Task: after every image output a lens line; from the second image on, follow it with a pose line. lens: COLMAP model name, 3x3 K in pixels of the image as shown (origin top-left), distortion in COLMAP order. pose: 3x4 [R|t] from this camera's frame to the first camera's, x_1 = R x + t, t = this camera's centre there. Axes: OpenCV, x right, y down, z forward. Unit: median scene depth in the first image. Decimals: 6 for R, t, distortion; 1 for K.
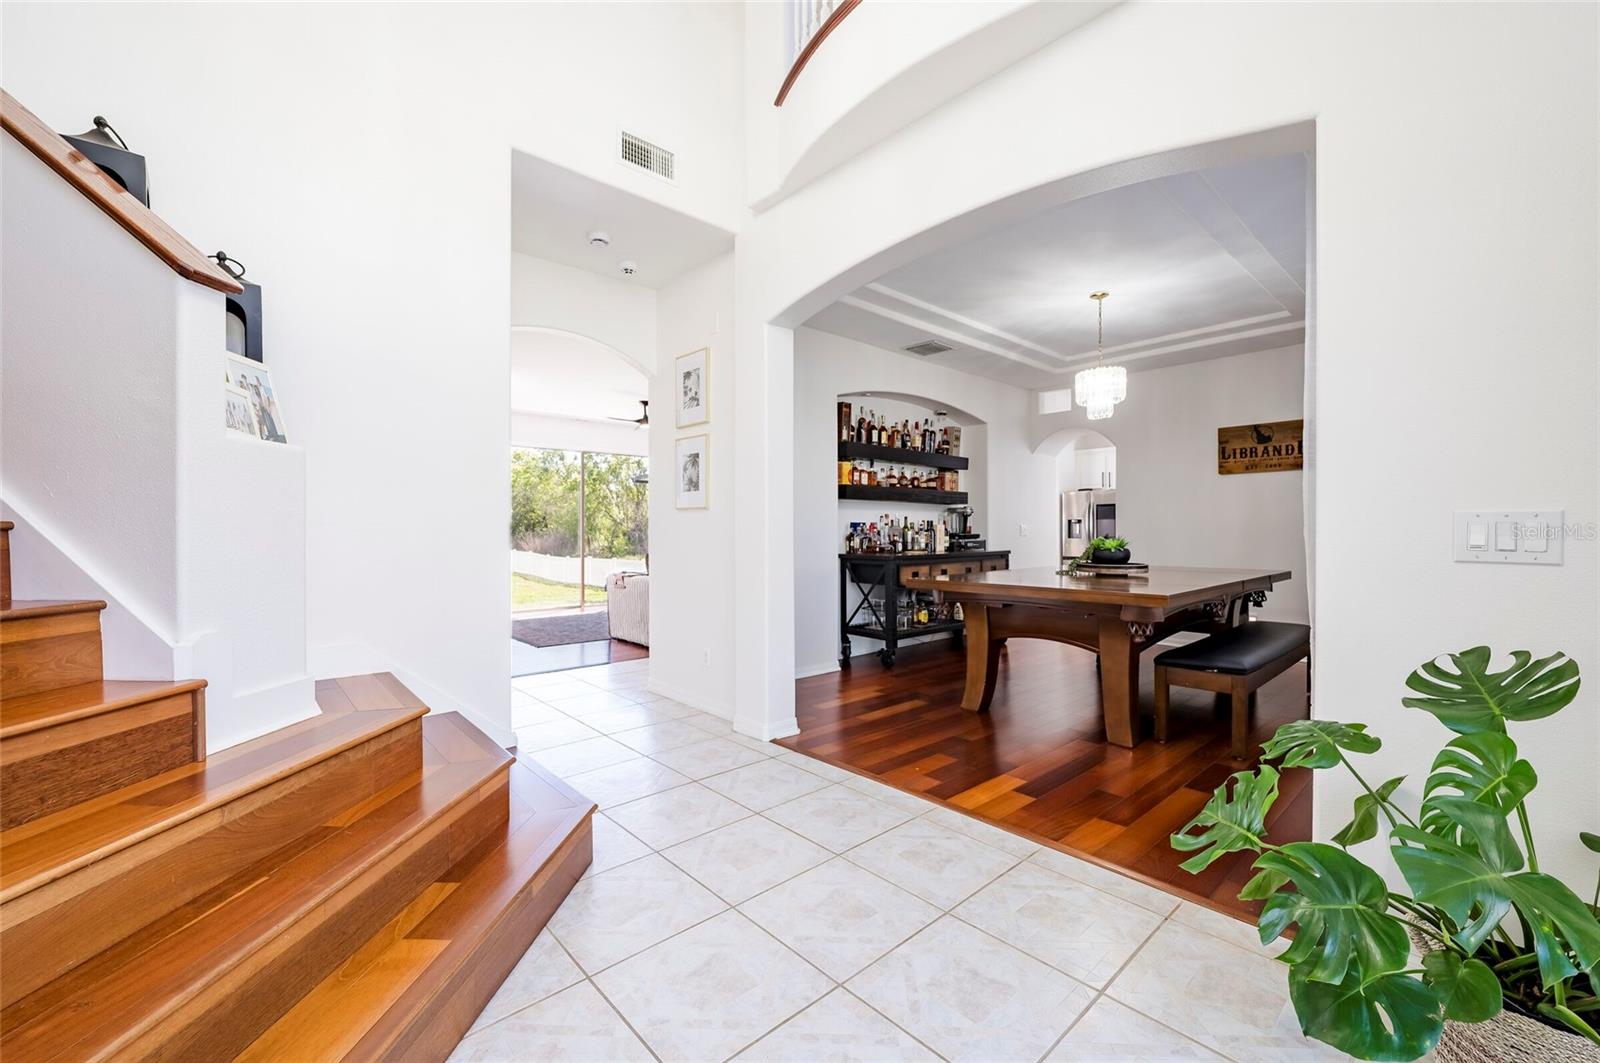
lens RADIAL K [[662.5, 0, 800.0], [0, 662.5, 531.5], [0, 0, 1]] dist [-0.001295, -0.000581]
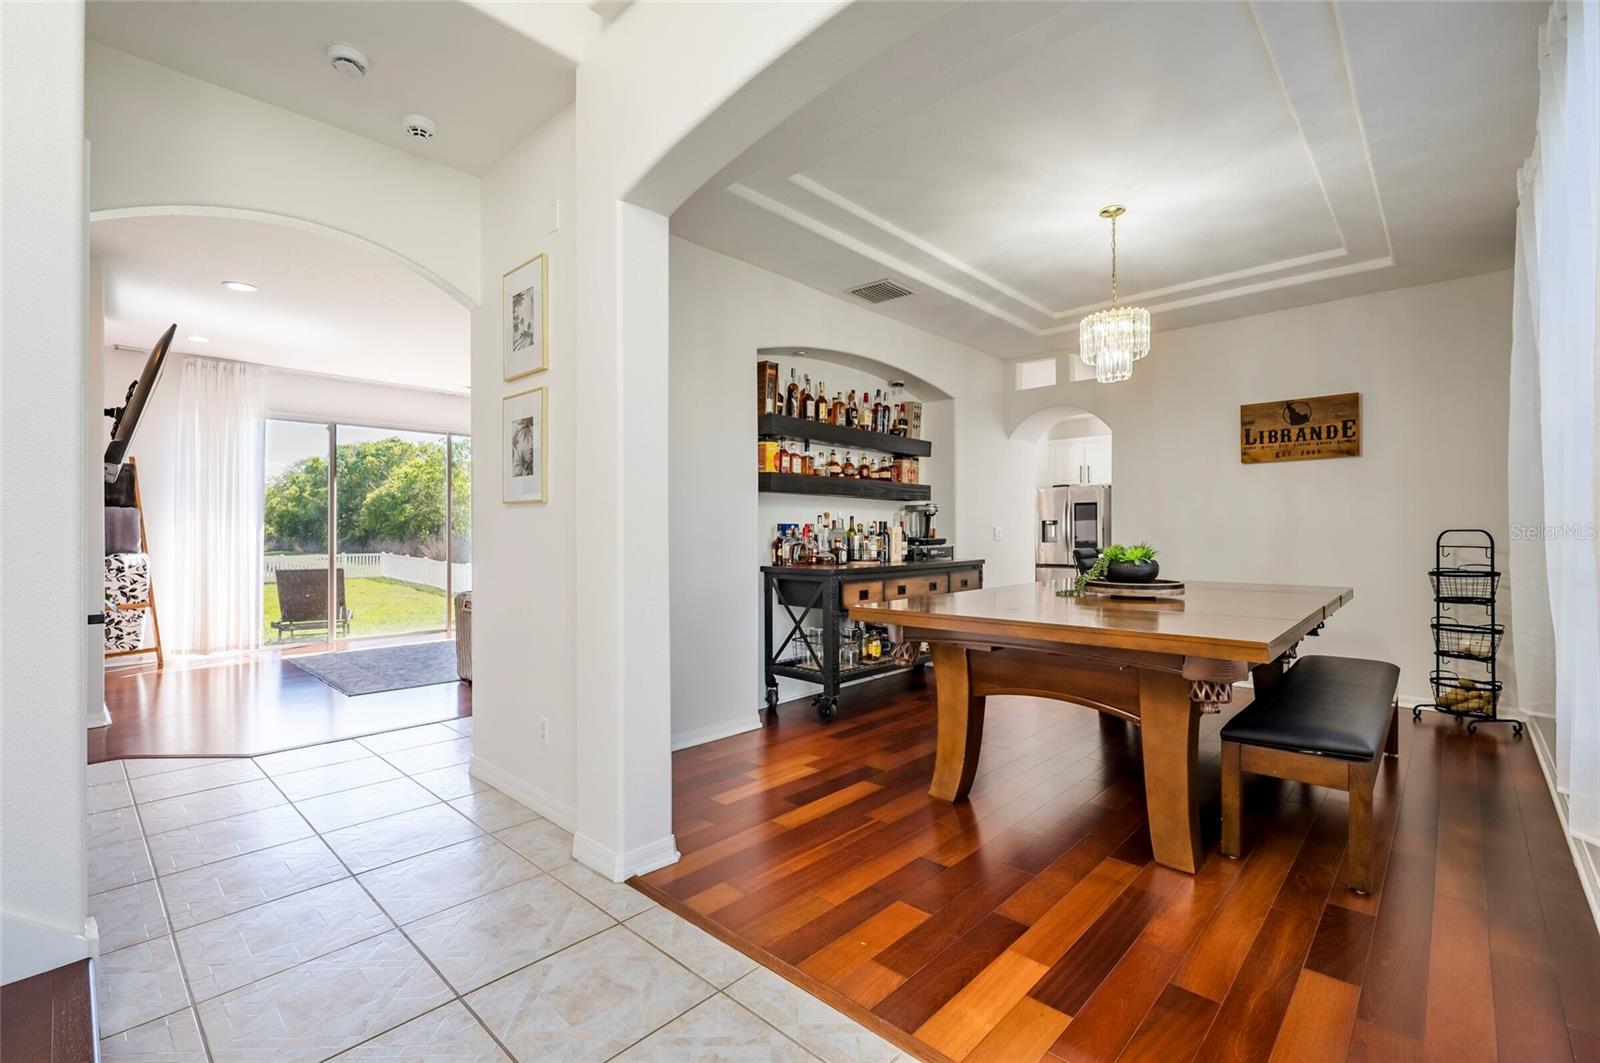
lens RADIAL K [[719.7, 0, 801.5], [0, 719.7, 529.7], [0, 0, 1]] dist [0.001796, -0.000294]
pose [[0.996714, -0.000368, 0.081005, 0.037180], [0.000819, 0.999984, -0.005541, -0.002460], [-0.081002, 0.005589, 0.996698, 0.190879]]
